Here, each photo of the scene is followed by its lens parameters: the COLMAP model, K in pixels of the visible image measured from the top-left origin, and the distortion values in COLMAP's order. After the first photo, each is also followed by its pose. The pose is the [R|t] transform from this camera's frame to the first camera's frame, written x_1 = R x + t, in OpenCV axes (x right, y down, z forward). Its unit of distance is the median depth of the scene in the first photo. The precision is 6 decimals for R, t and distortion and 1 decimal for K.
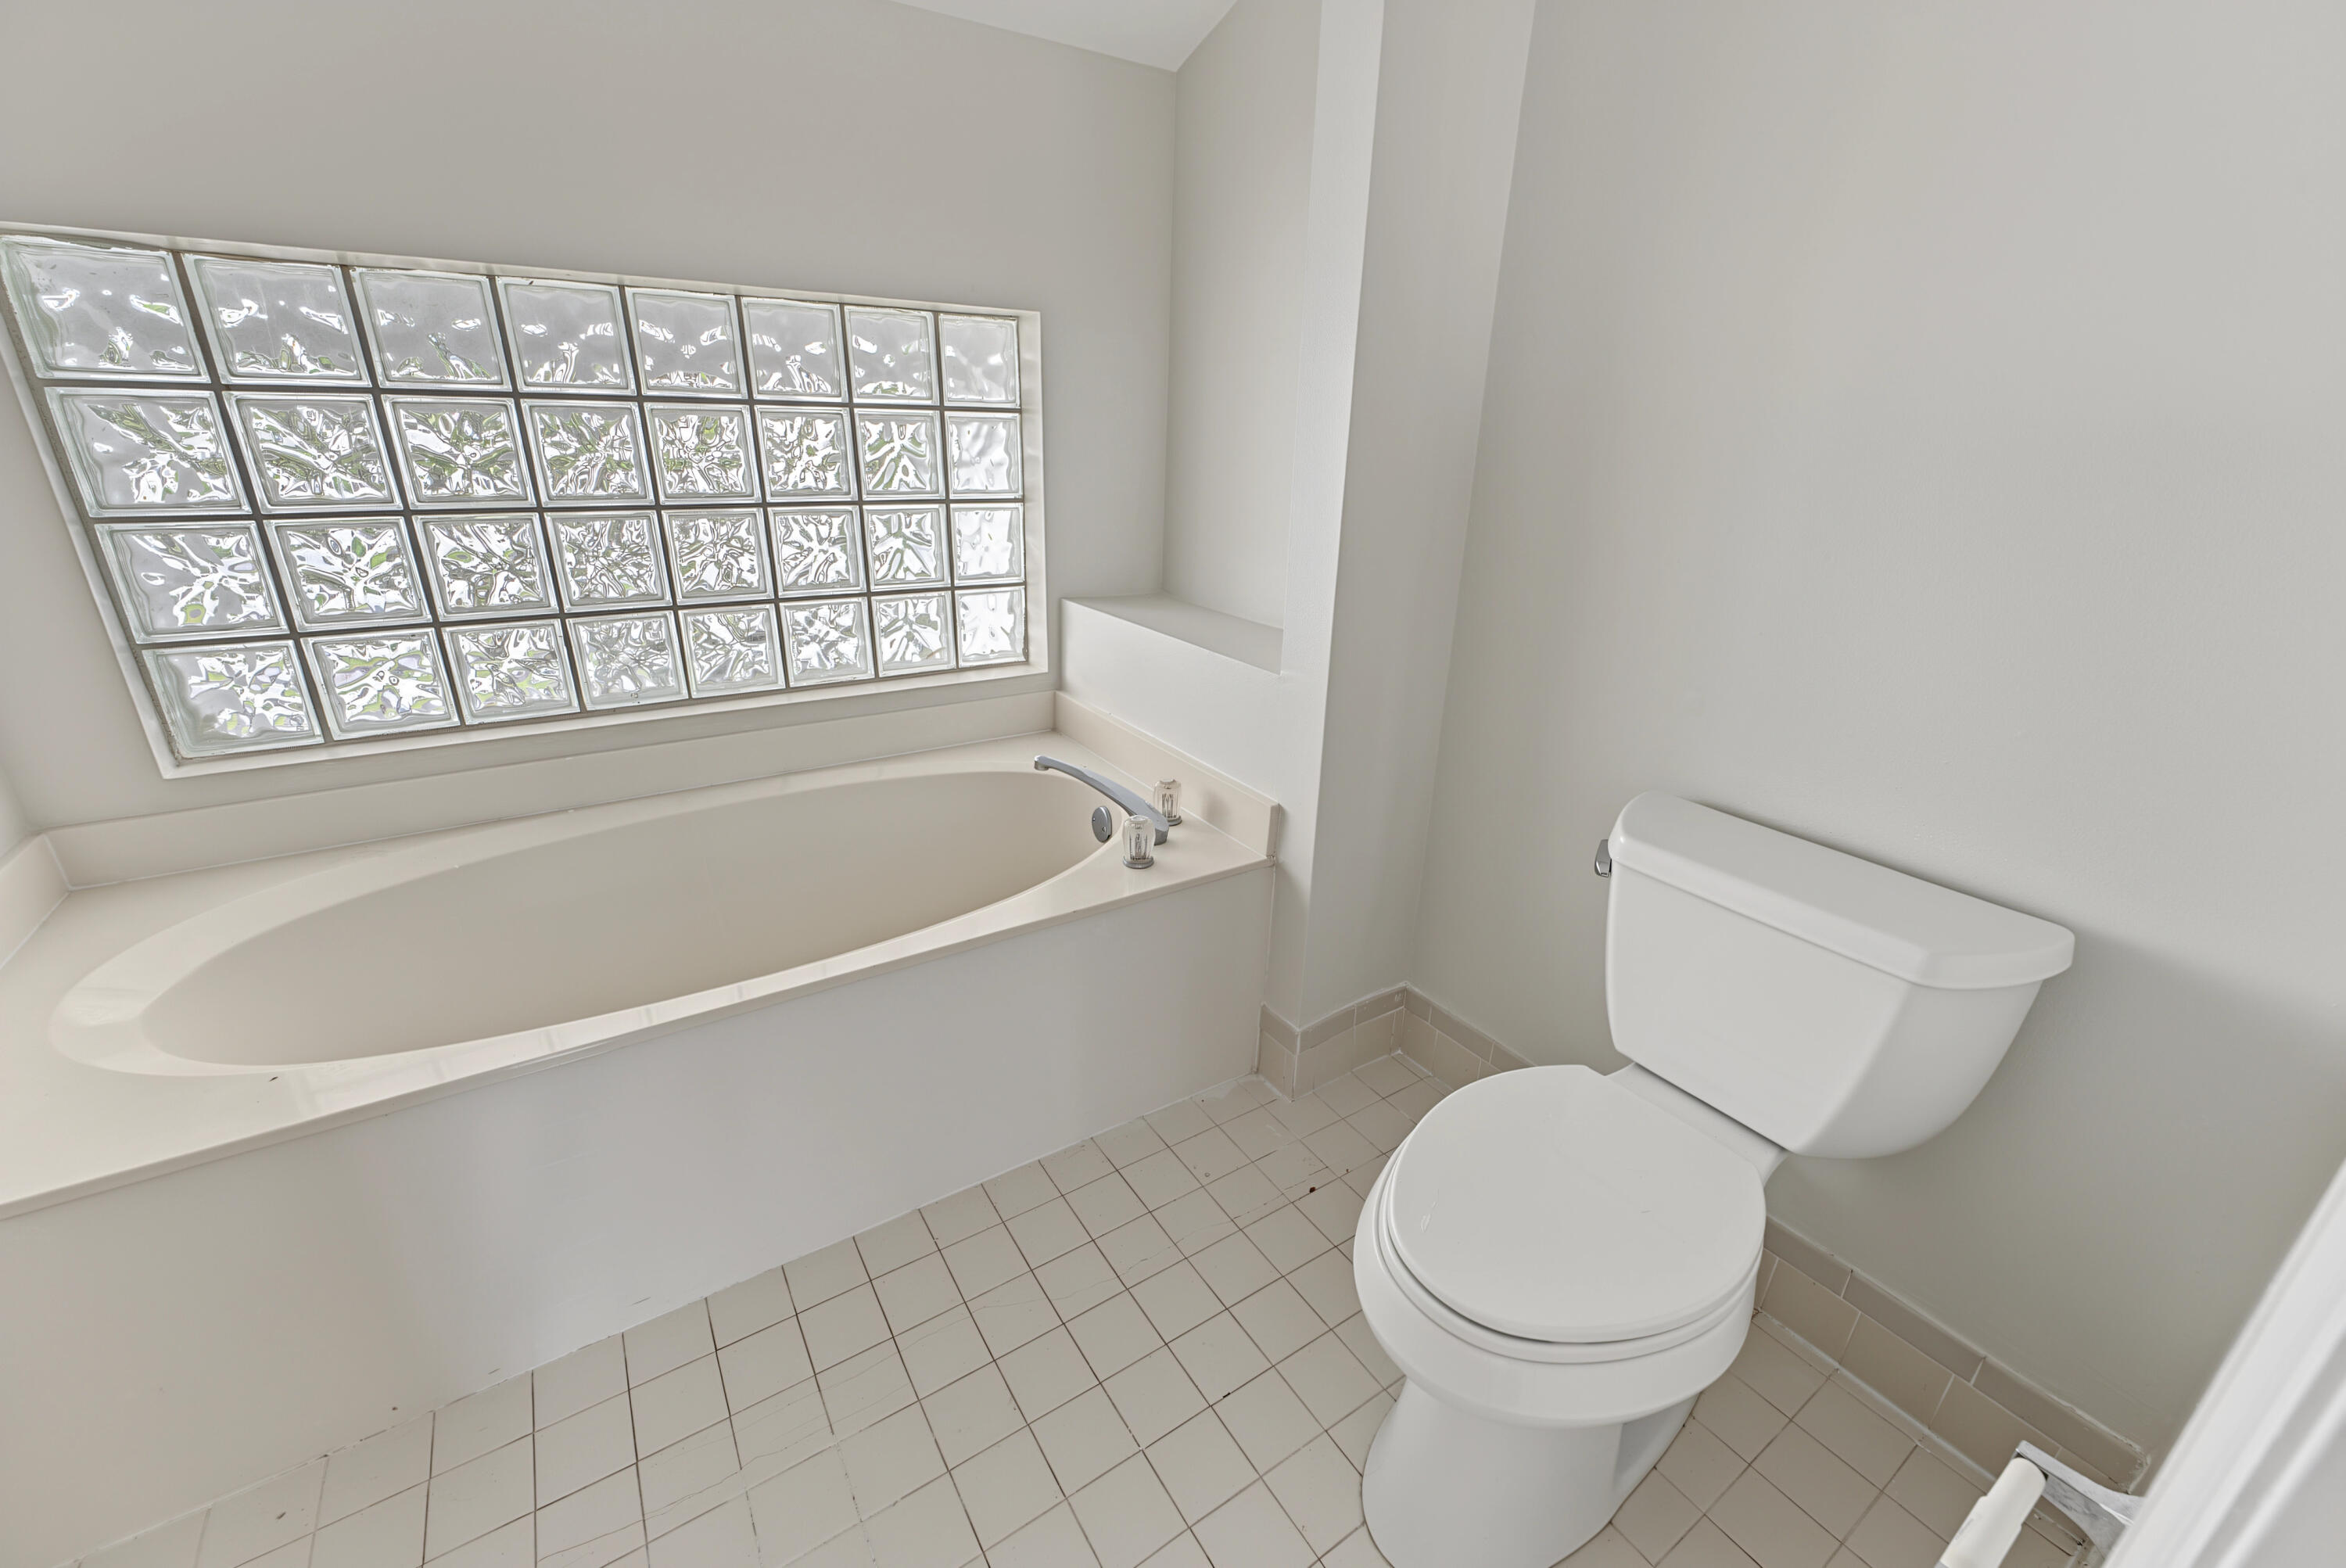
lens RADIAL K [[950.5, 0, 1176.3], [0, 950.5, 795.0], [0, 0, 1]] dist [-0.005162, 0.000627]
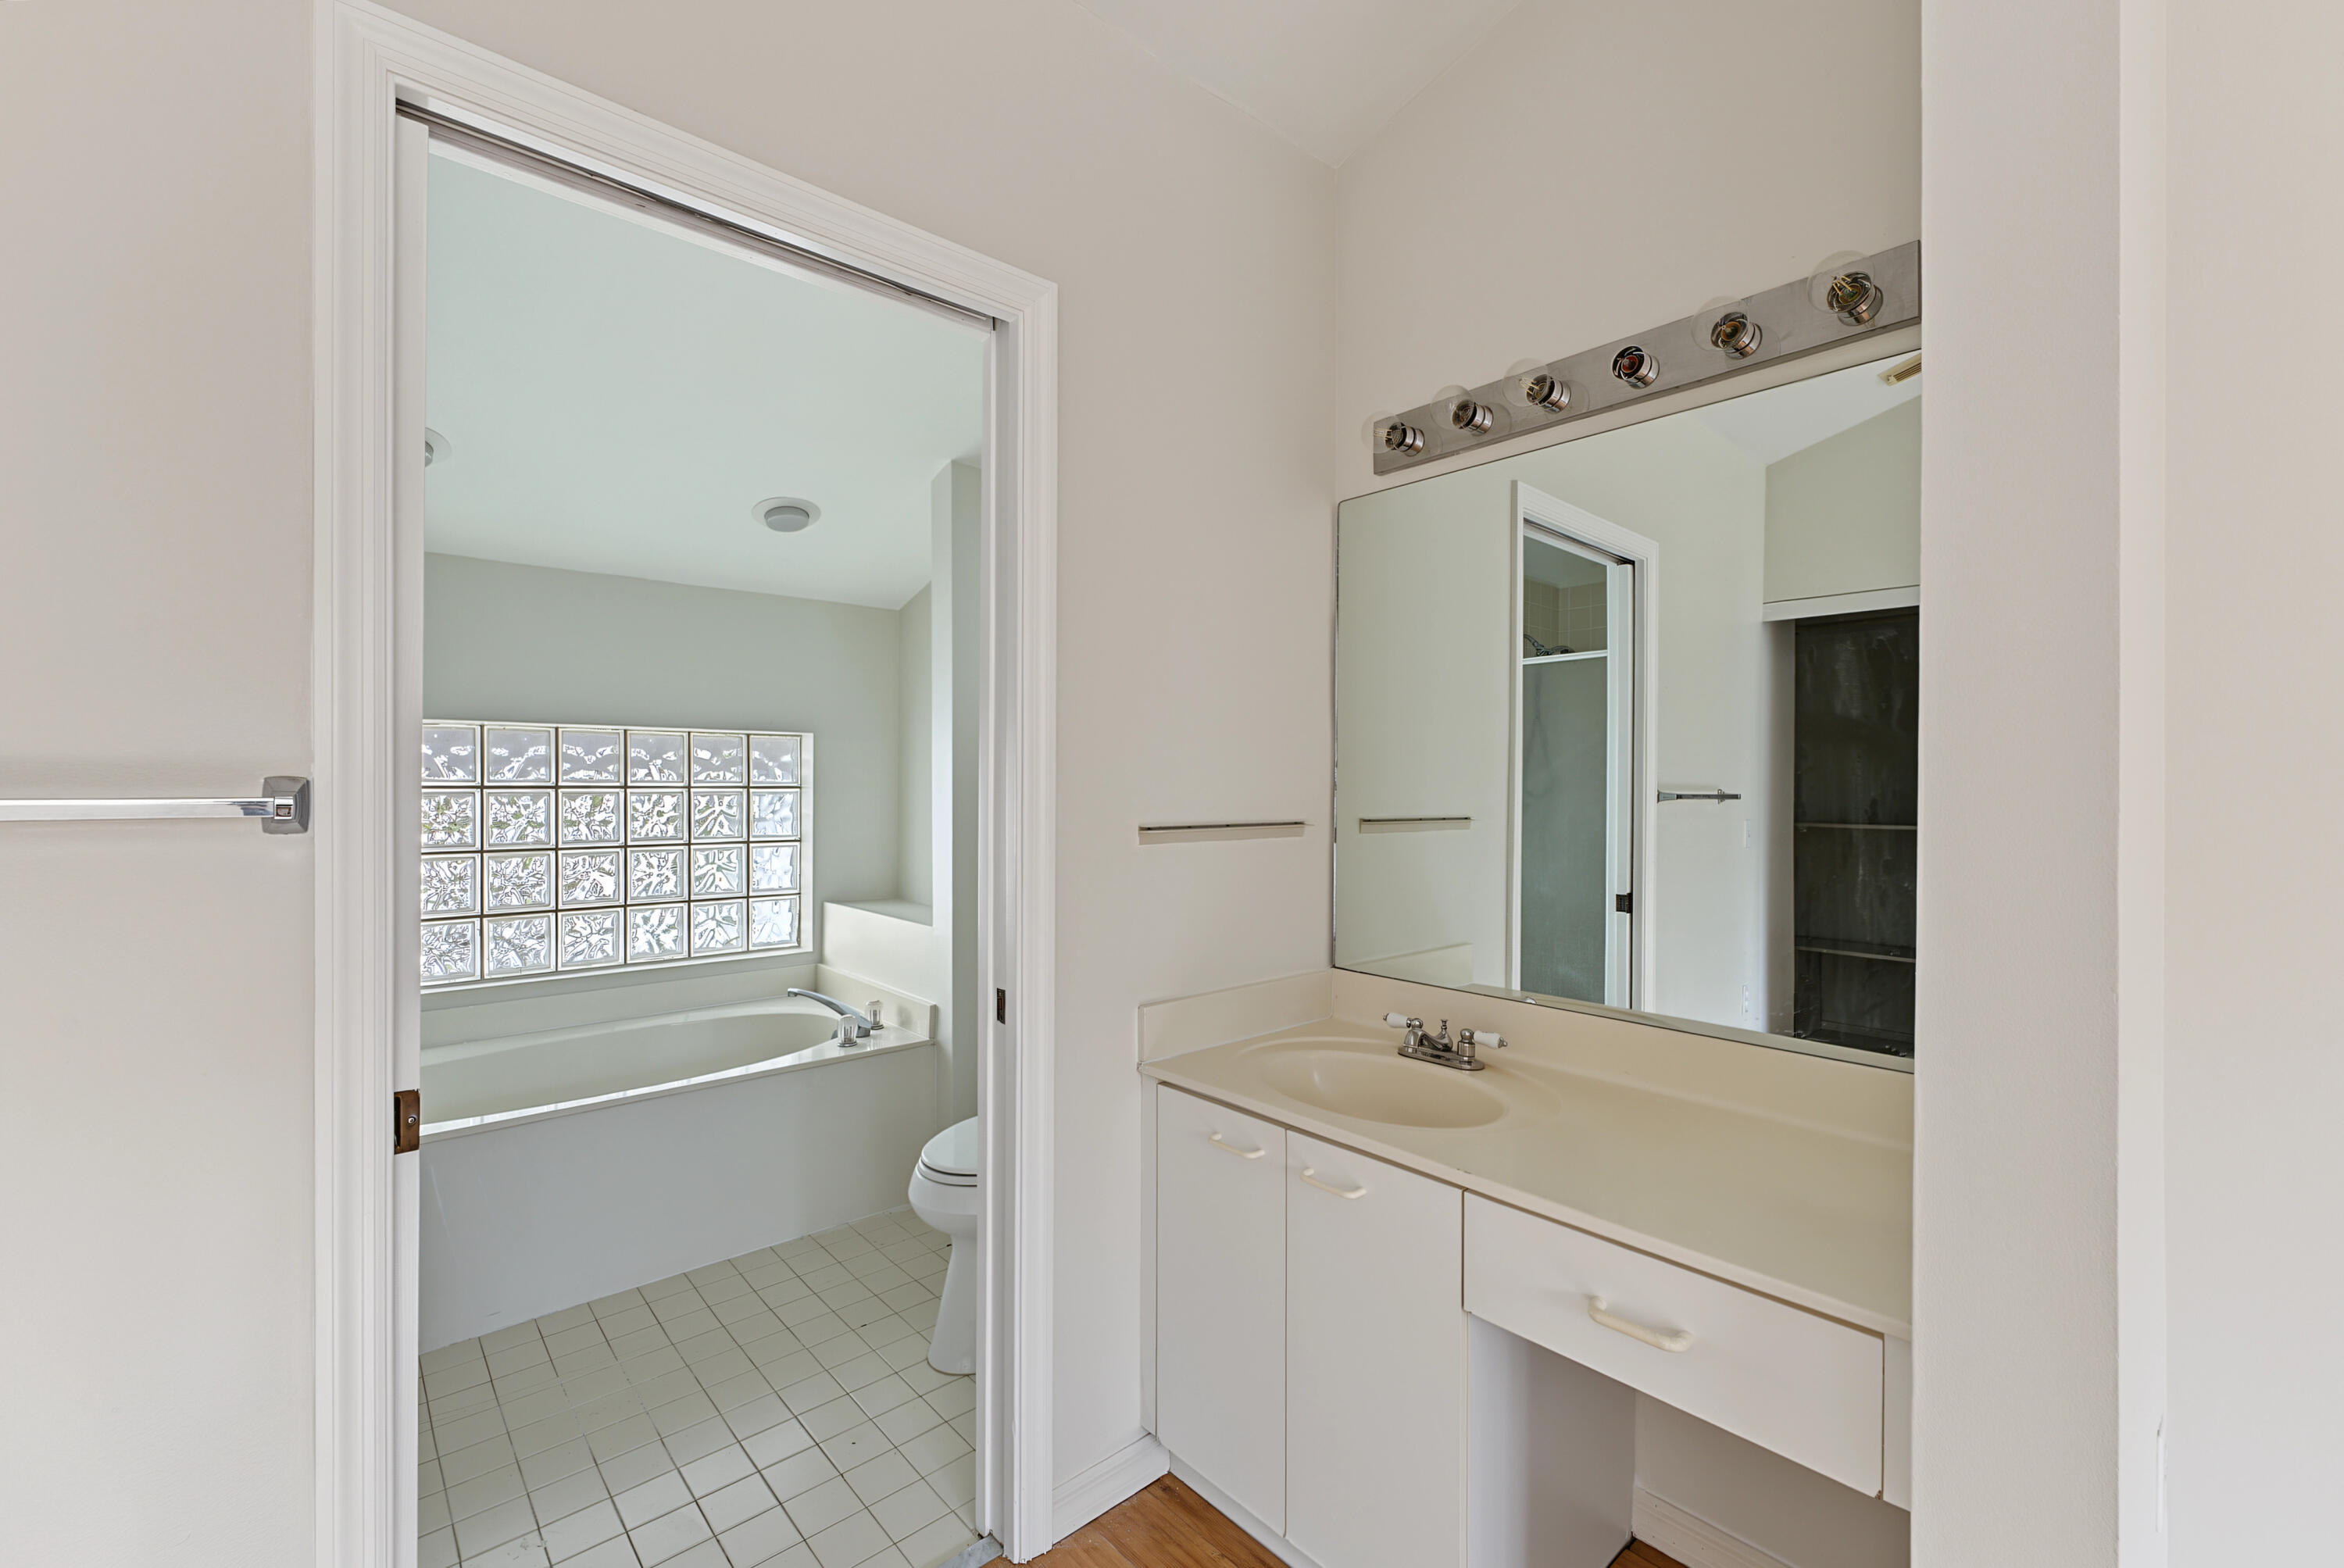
lens RADIAL K [[949.7, 0, 1159.3], [0, 949.7, 781.2], [0, 0, 1]] dist [-0.005162, 0.000627]
pose [[0.988784, -0.025183, 0.147215, 0.212217], [0.077829, 0.928152, -0.363973, 0.231471], [-0.127472, 0.371348, 0.919702, -0.593489]]
